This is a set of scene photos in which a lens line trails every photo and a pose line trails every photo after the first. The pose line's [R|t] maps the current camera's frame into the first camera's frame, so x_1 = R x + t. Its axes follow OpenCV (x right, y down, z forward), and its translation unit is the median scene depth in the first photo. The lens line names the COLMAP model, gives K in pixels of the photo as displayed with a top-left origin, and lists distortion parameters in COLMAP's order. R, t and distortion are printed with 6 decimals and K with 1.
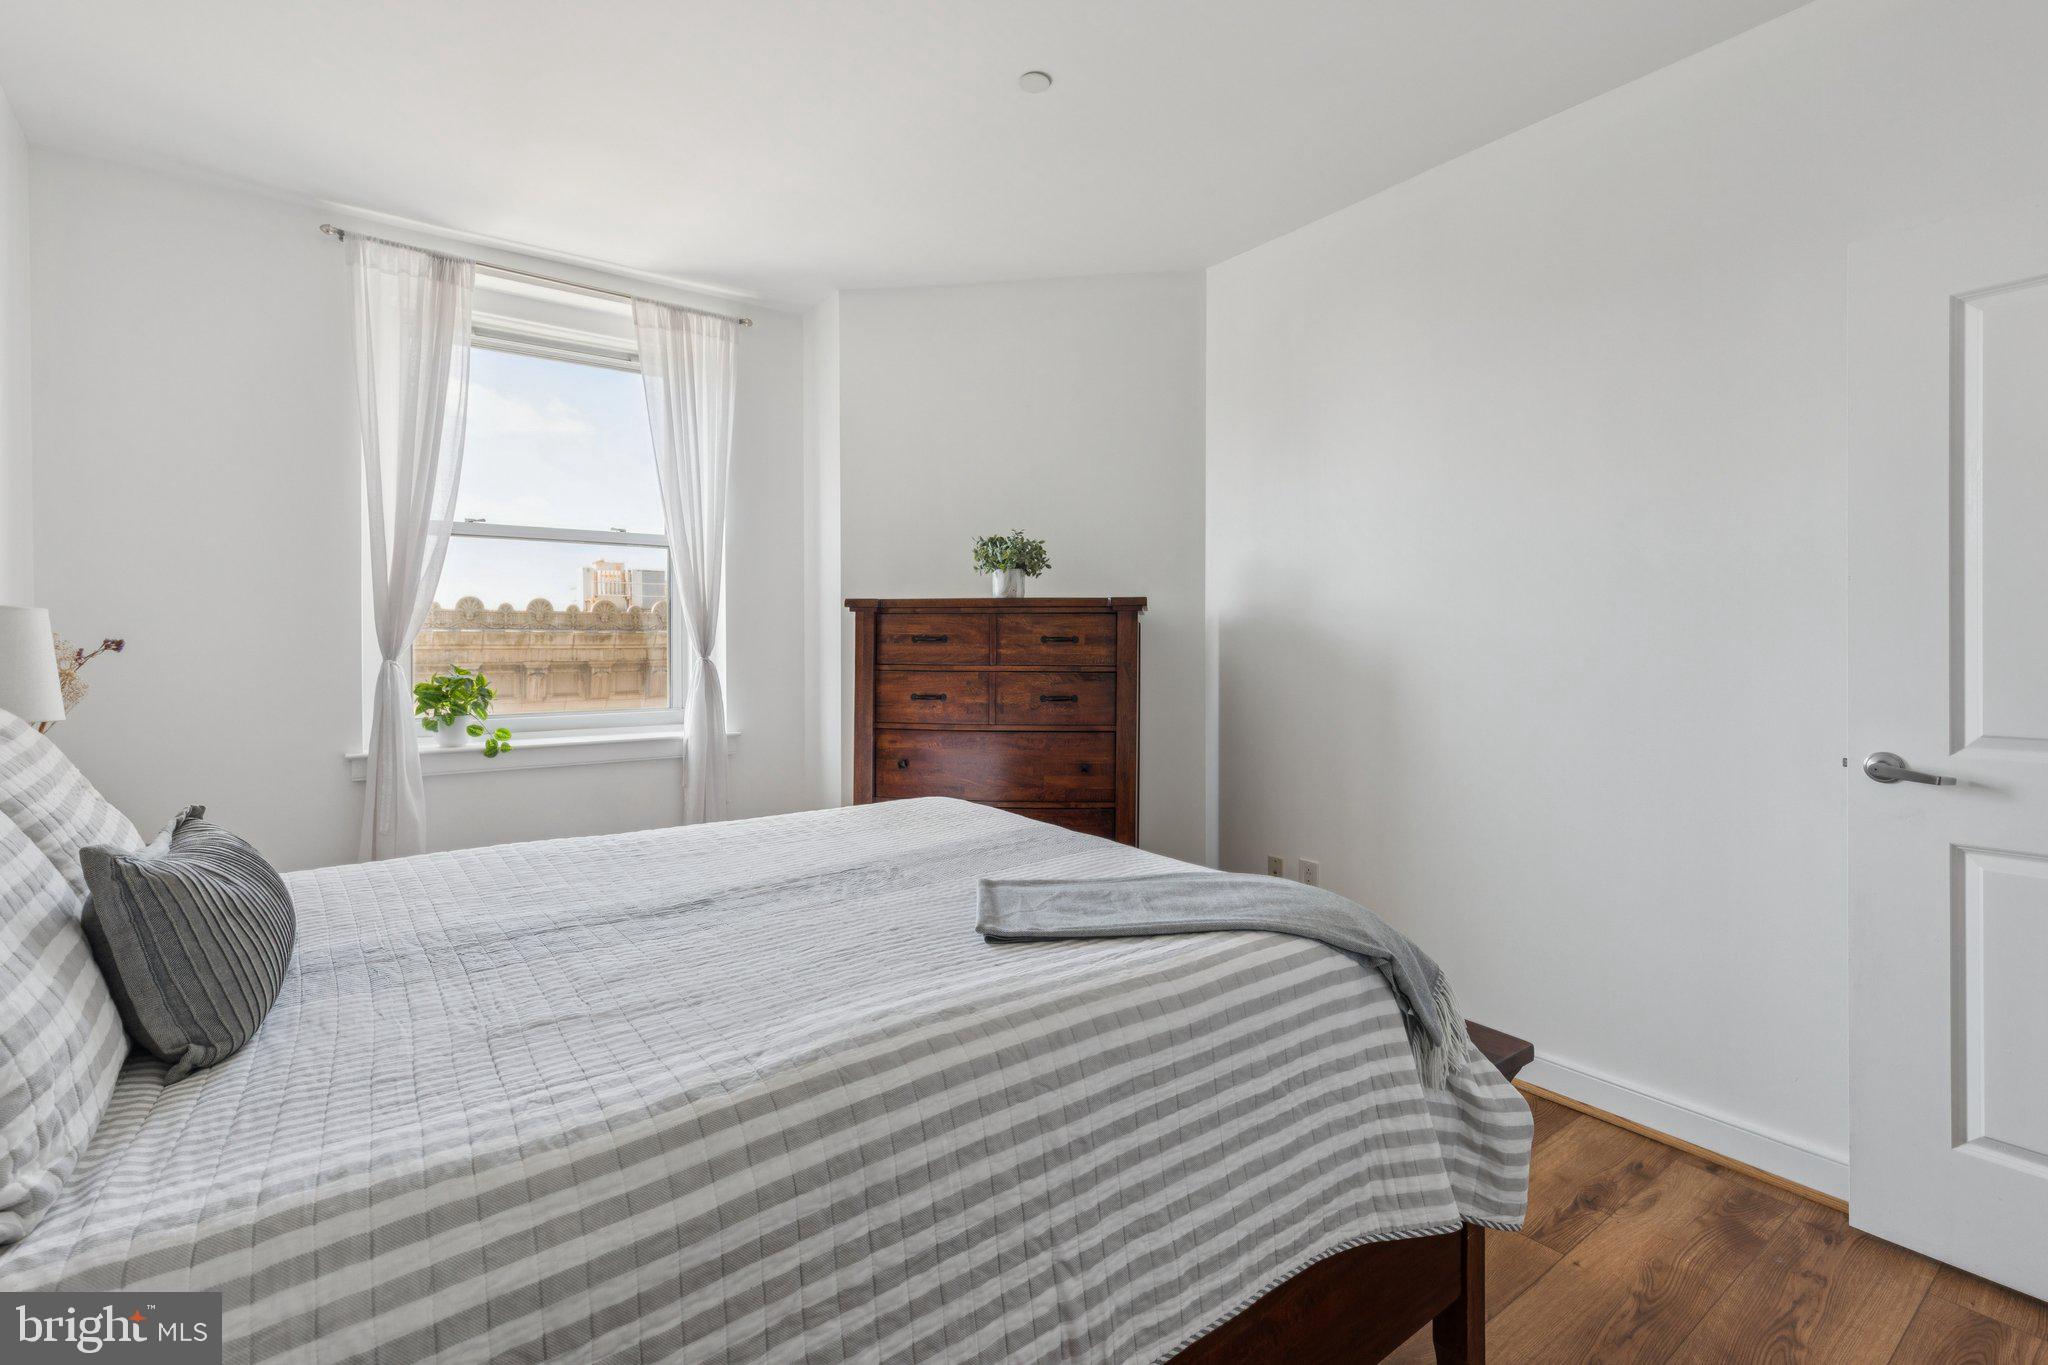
lens RADIAL K [[936.1, 0, 1001.7], [0, 936.1, 645.2], [0, 0, 1]] dist [0.000812, -0.000243]
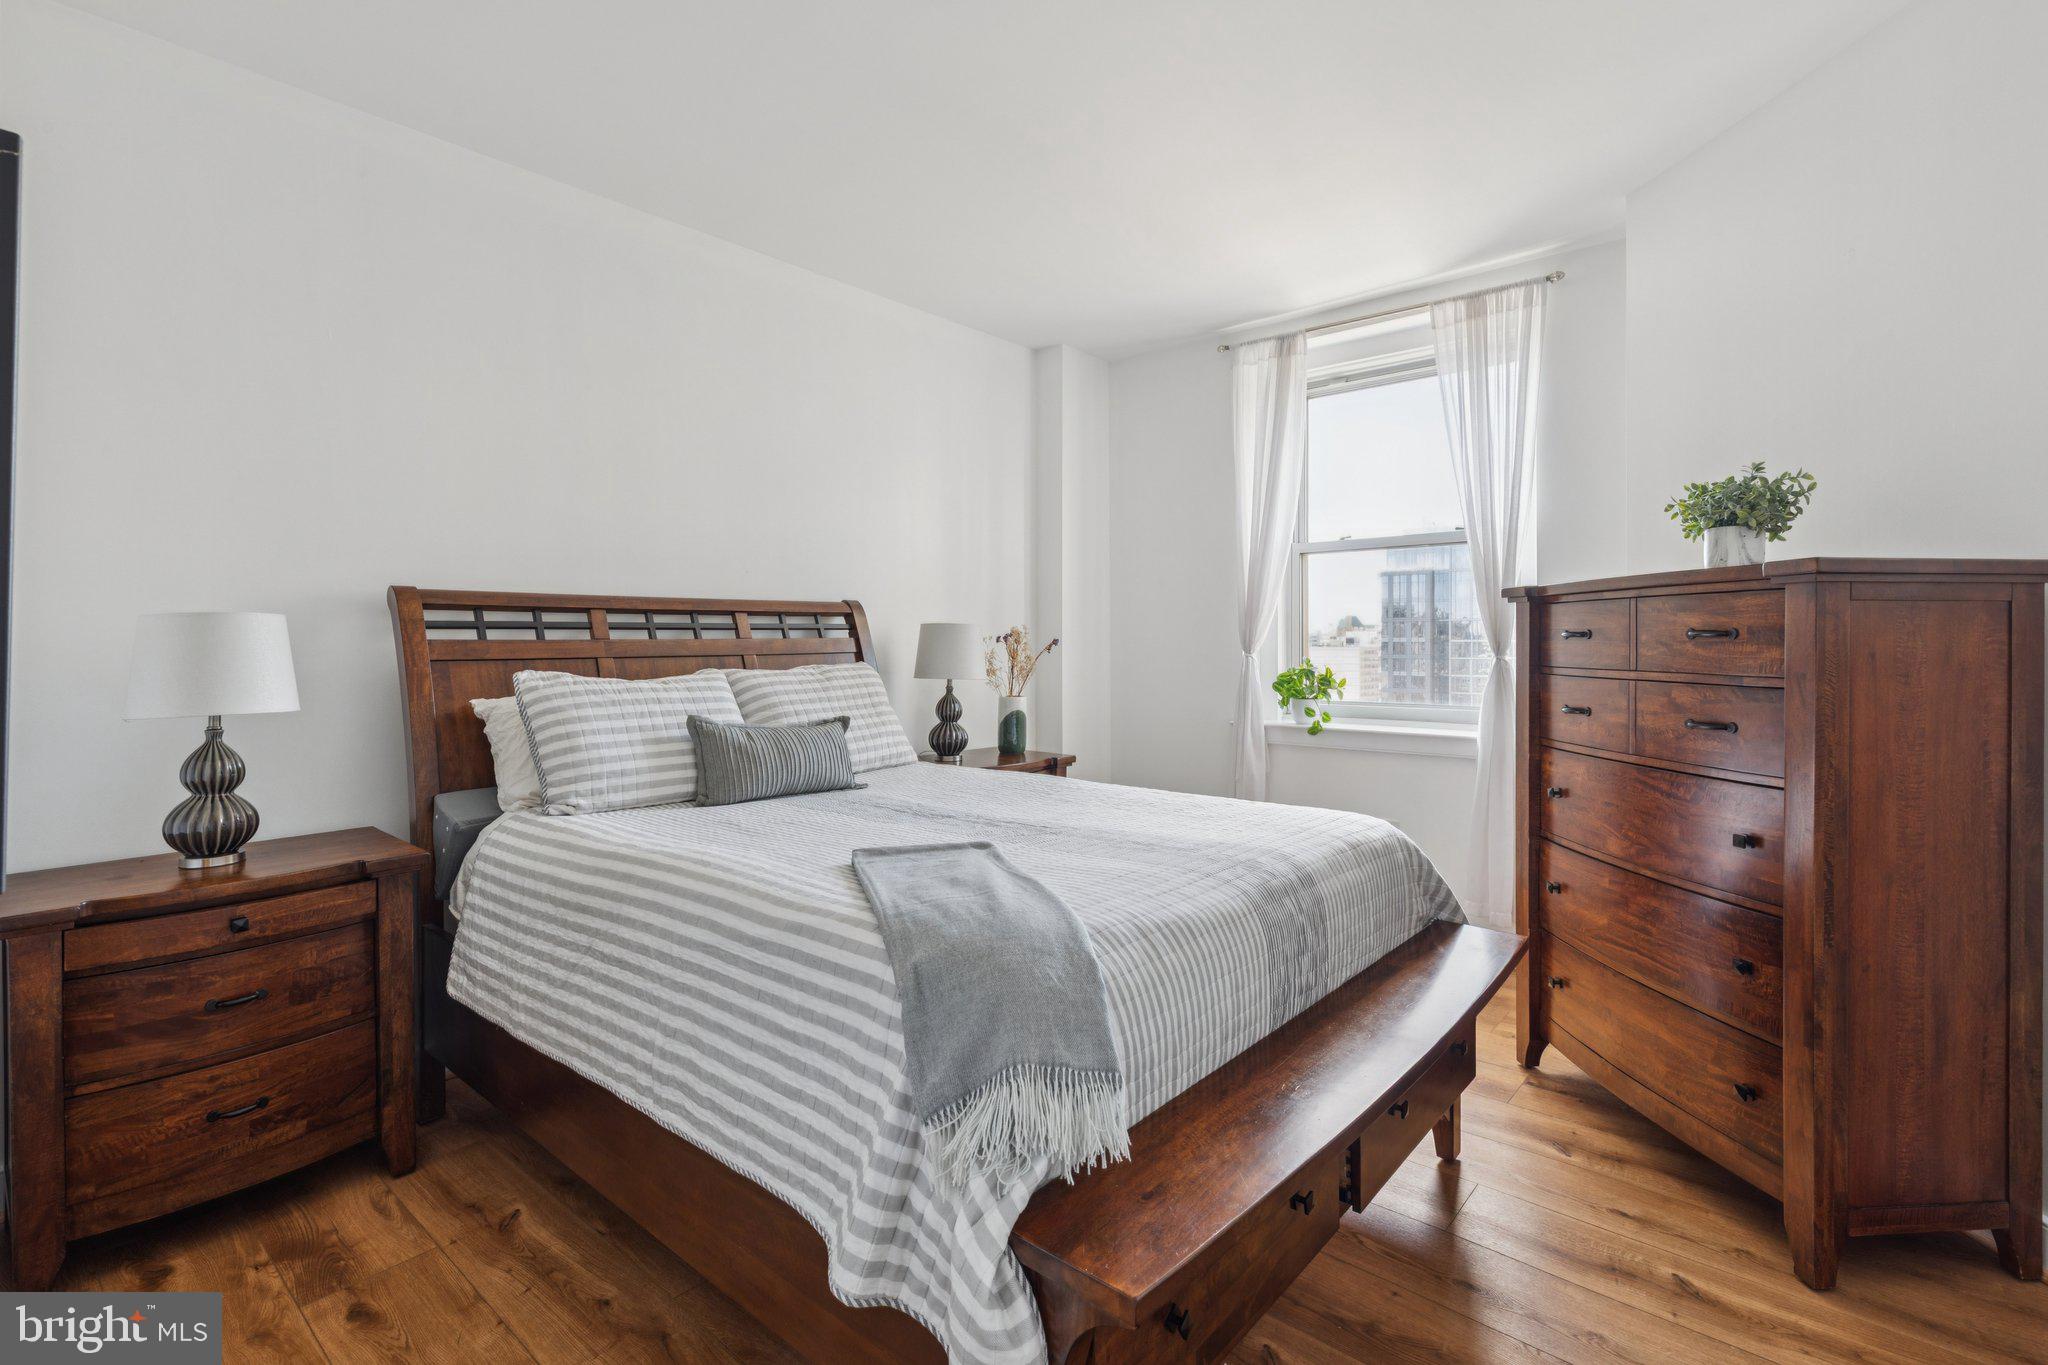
lens RADIAL K [[937.9, 0, 1060.4], [0, 937.9, 643.7], [0, 0, 1]] dist [0.003160, 0.000419]
pose [[0.242214, 0.000582, -0.970223, 0.552248], [0.001308, 0.999999, 0.000926, -0.000160], [0.970222, -0.001493, 0.242213, 0.387985]]
